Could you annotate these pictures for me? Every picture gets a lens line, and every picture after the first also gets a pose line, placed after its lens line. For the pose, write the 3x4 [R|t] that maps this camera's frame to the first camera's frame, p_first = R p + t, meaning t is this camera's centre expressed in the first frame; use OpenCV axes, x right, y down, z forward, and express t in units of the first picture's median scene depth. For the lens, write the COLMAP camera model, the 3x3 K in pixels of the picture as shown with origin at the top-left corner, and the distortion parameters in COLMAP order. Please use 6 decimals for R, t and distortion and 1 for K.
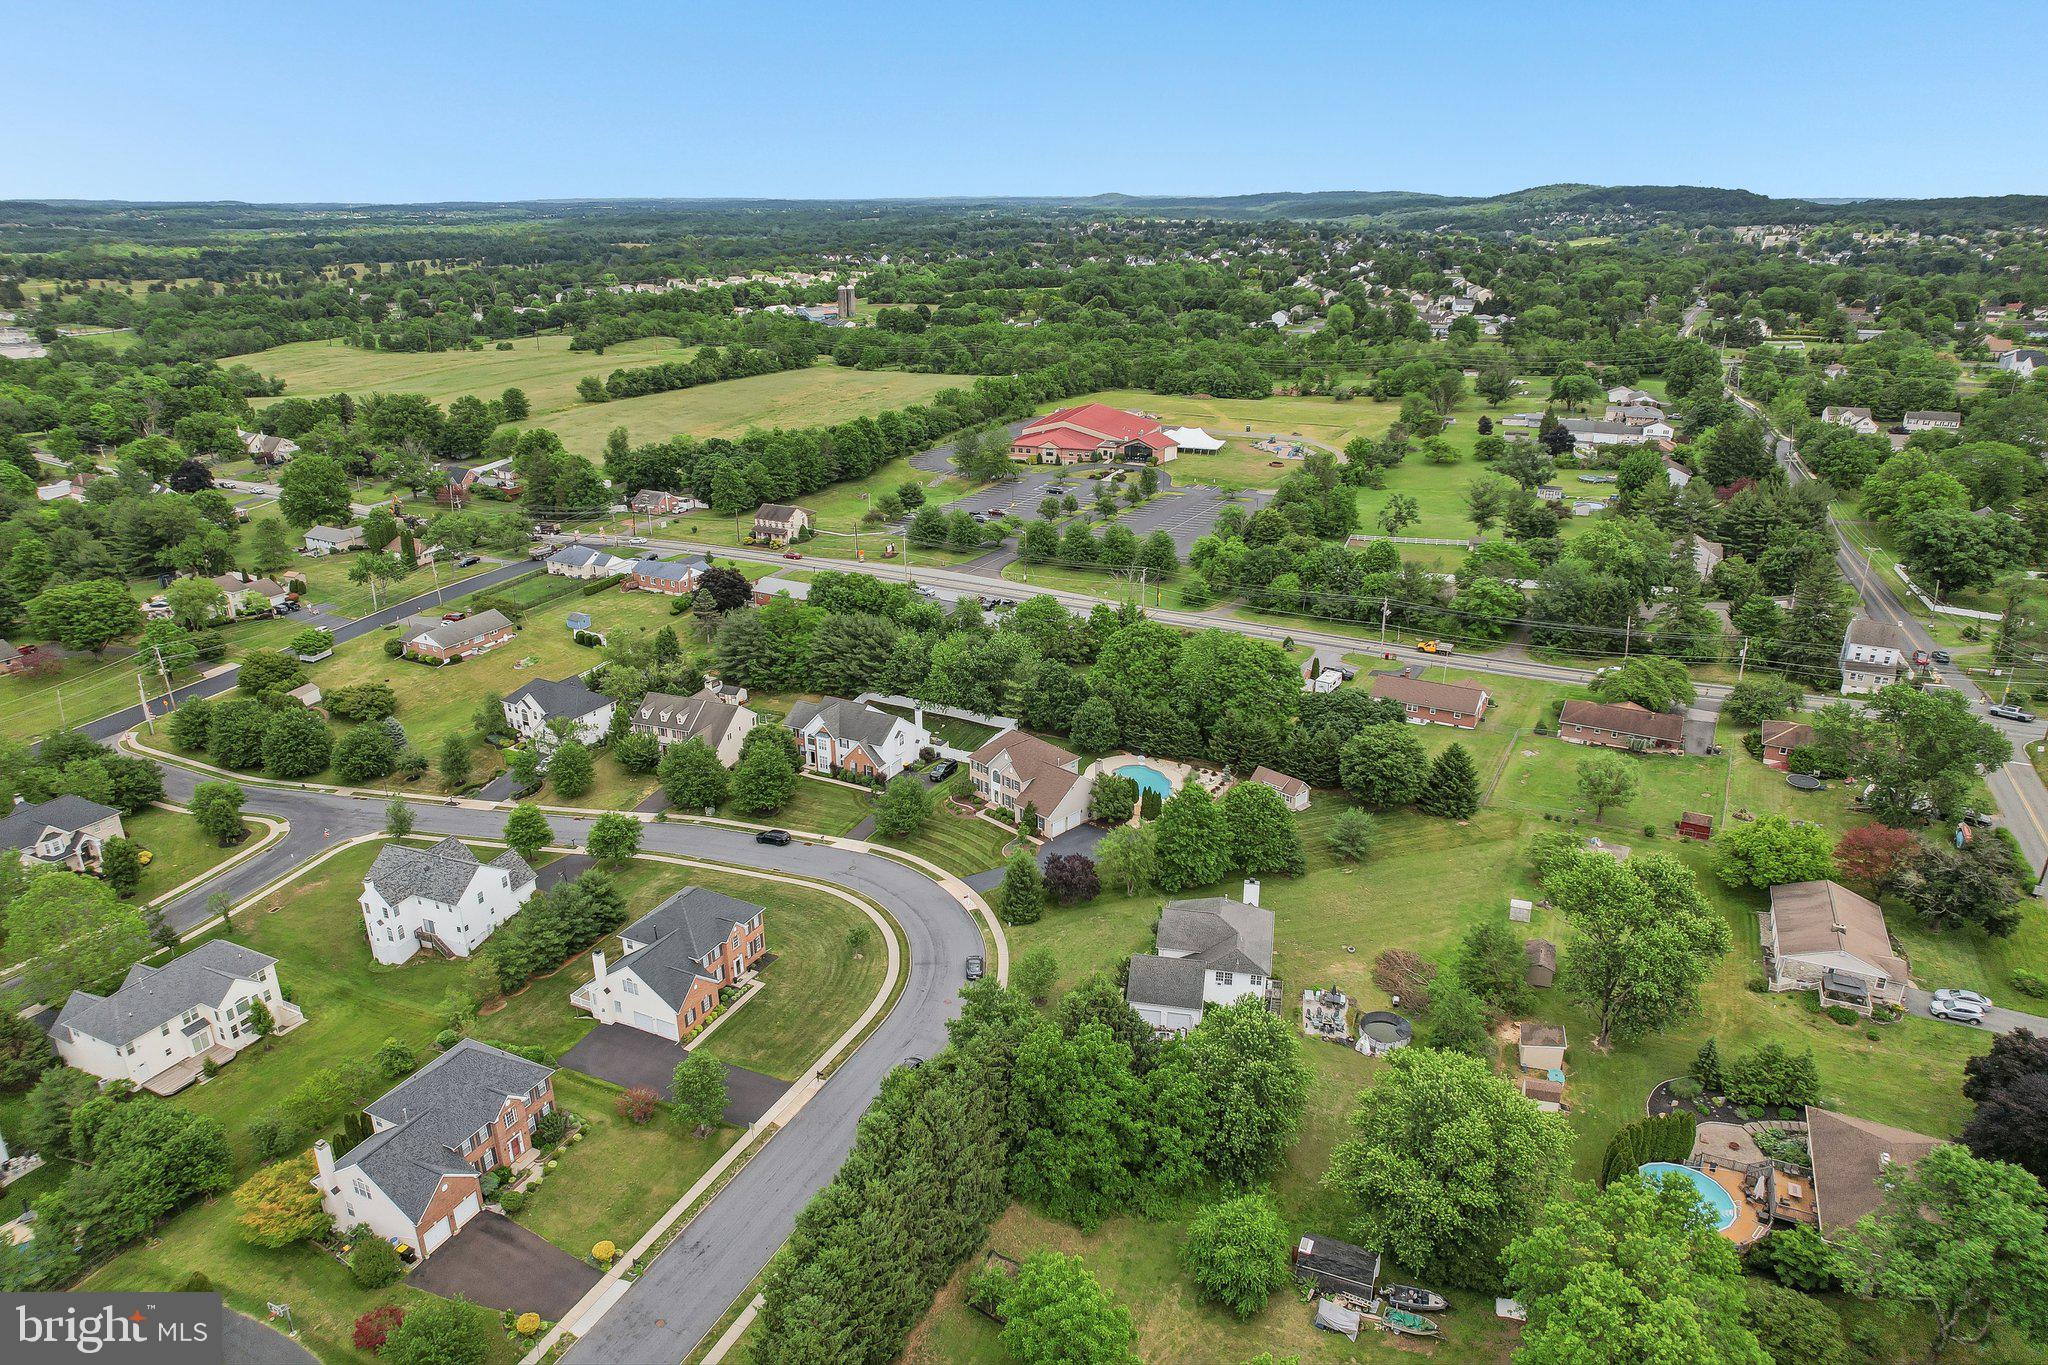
lens RADIAL K [[1310.0, 0, 1024.0], [0, 1310.0, 682.5], [0, 0, 1]] dist [-0.069399, 0.055580]
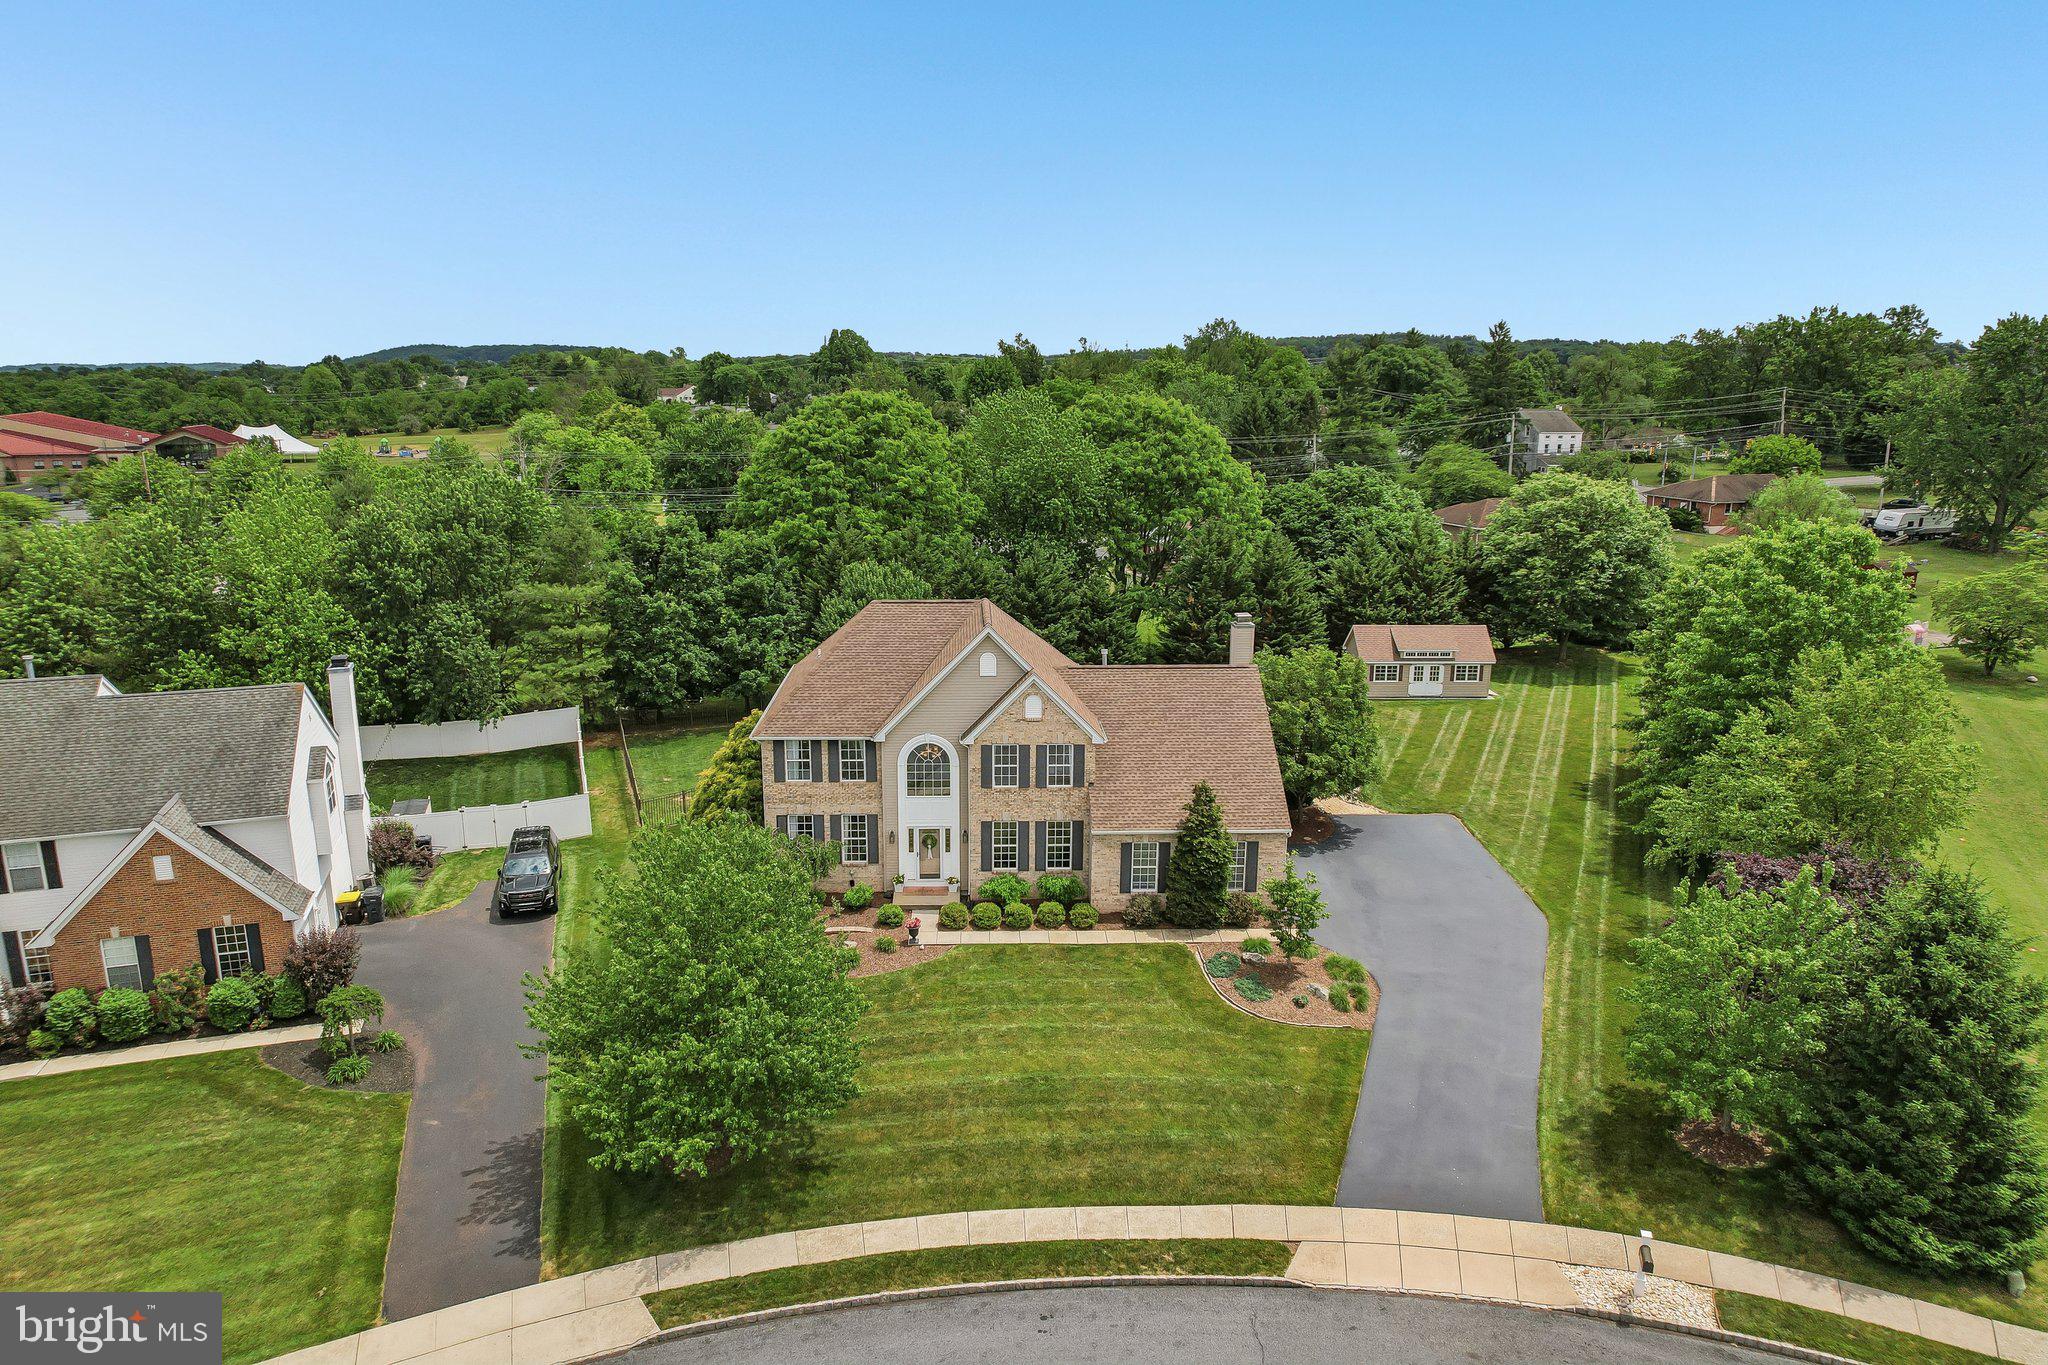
lens RADIAL K [[1310.0, 0, 1024.0], [0, 1310.0, 682.5], [0, 0, 1]] dist [-0.069399, 0.055580]
pose [[0.682665, -0.160219, 0.712950, -0.167760], [0.251542, 0.967563, -0.023420, 0.061869], [-0.686072, 0.195325, 0.700823, 0.756111]]
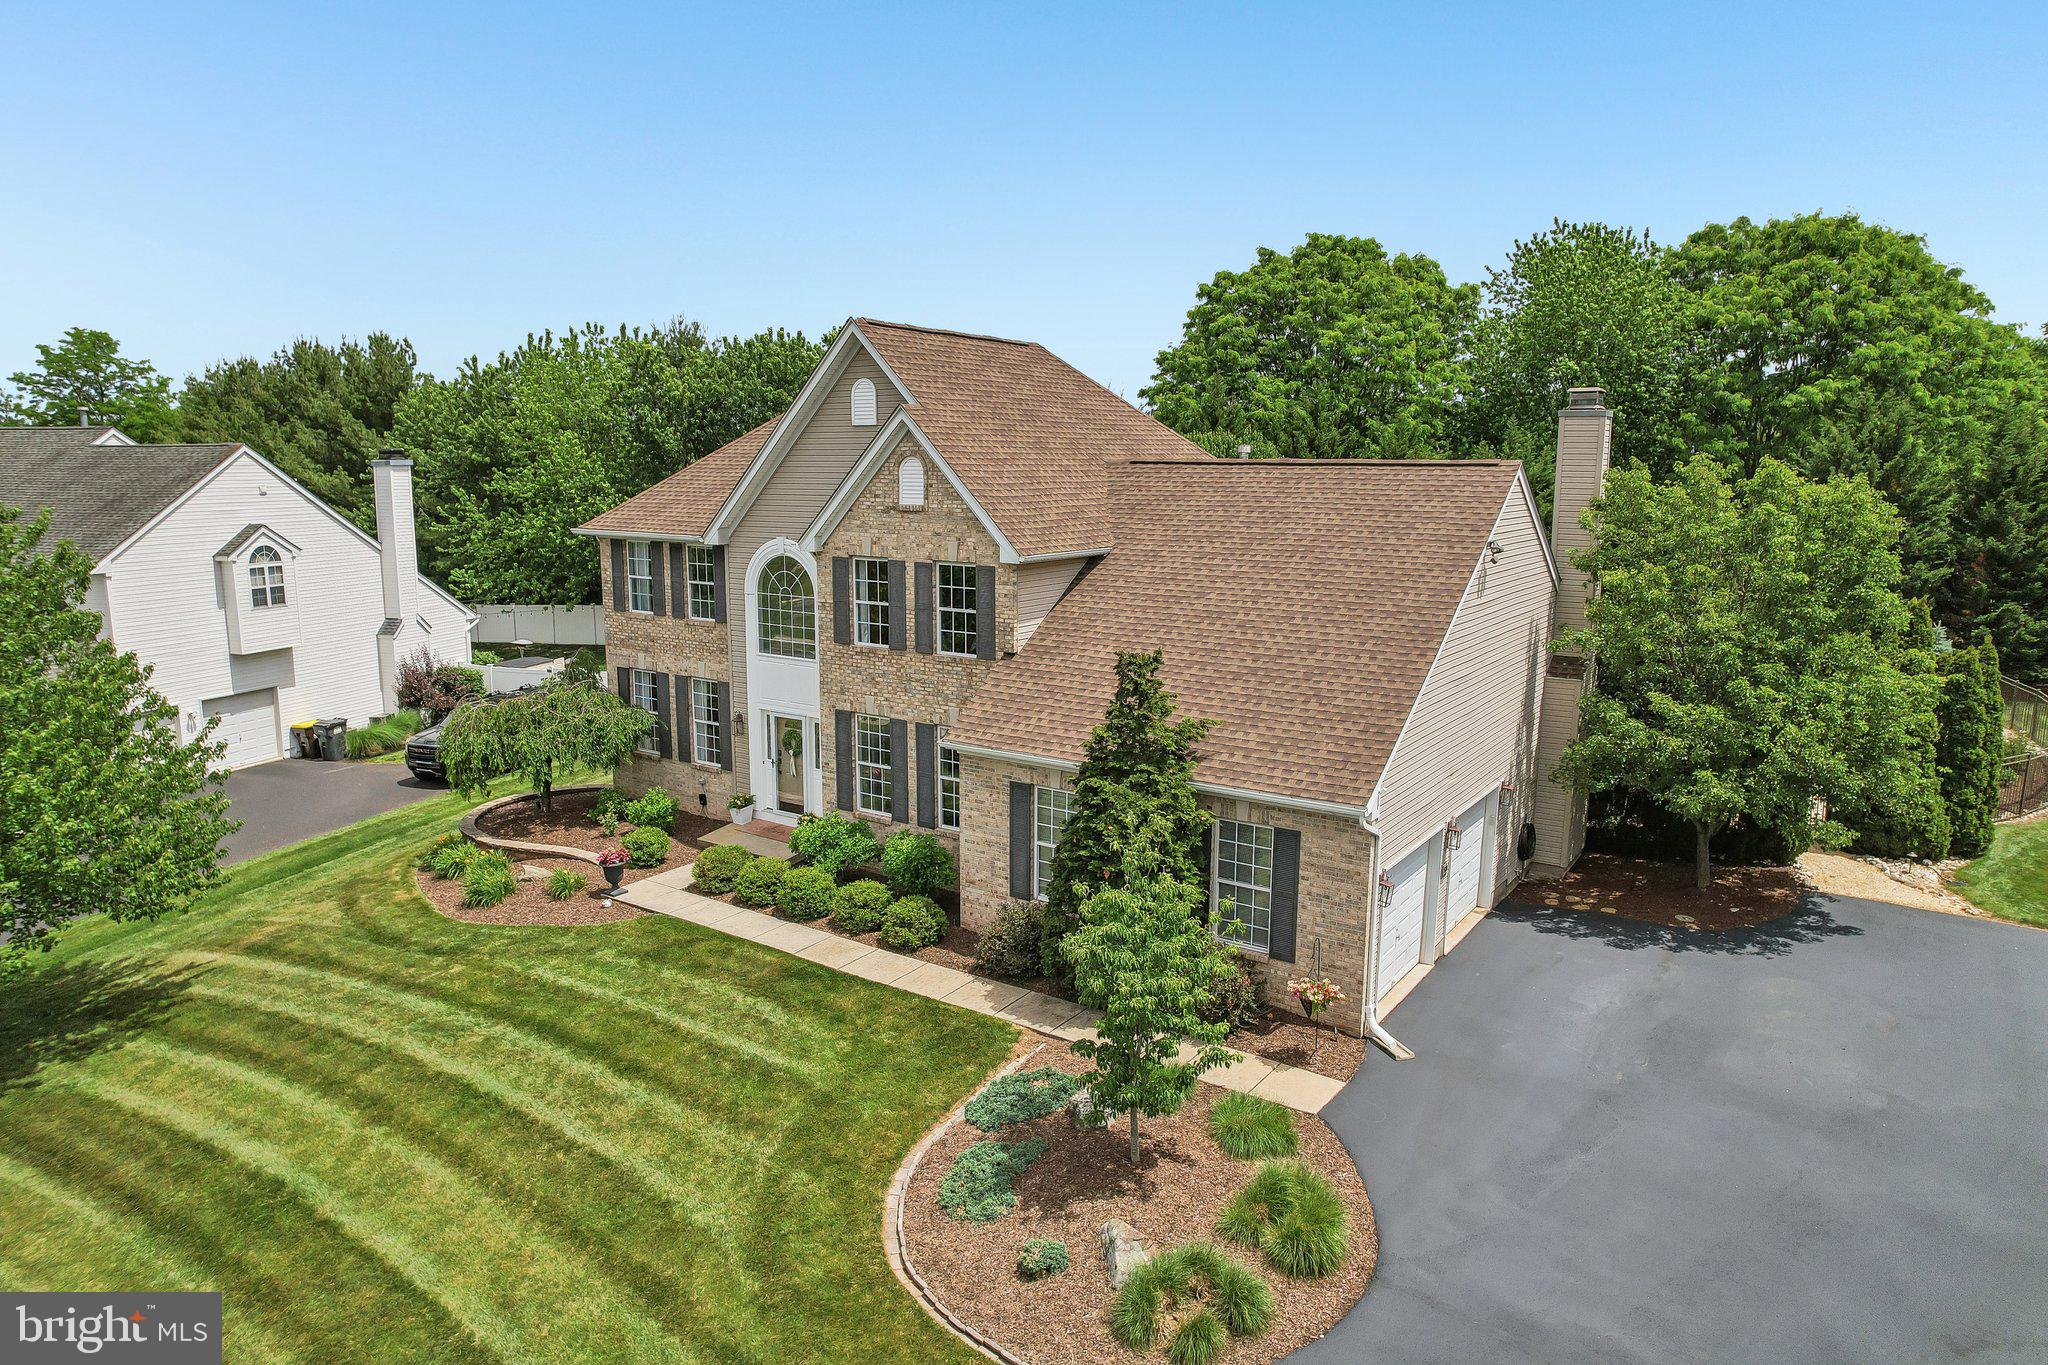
lens RADIAL K [[1310.0, 0, 1024.0], [0, 1310.0, 682.5], [0, 0, 1]] dist [-0.069399, 0.055580]
pose [[0.985806, -0.023720, 0.166203, -0.018022], [0.054479, 0.981594, -0.183042, 0.097952], [-0.158802, 0.189499, 0.968954, 0.807694]]
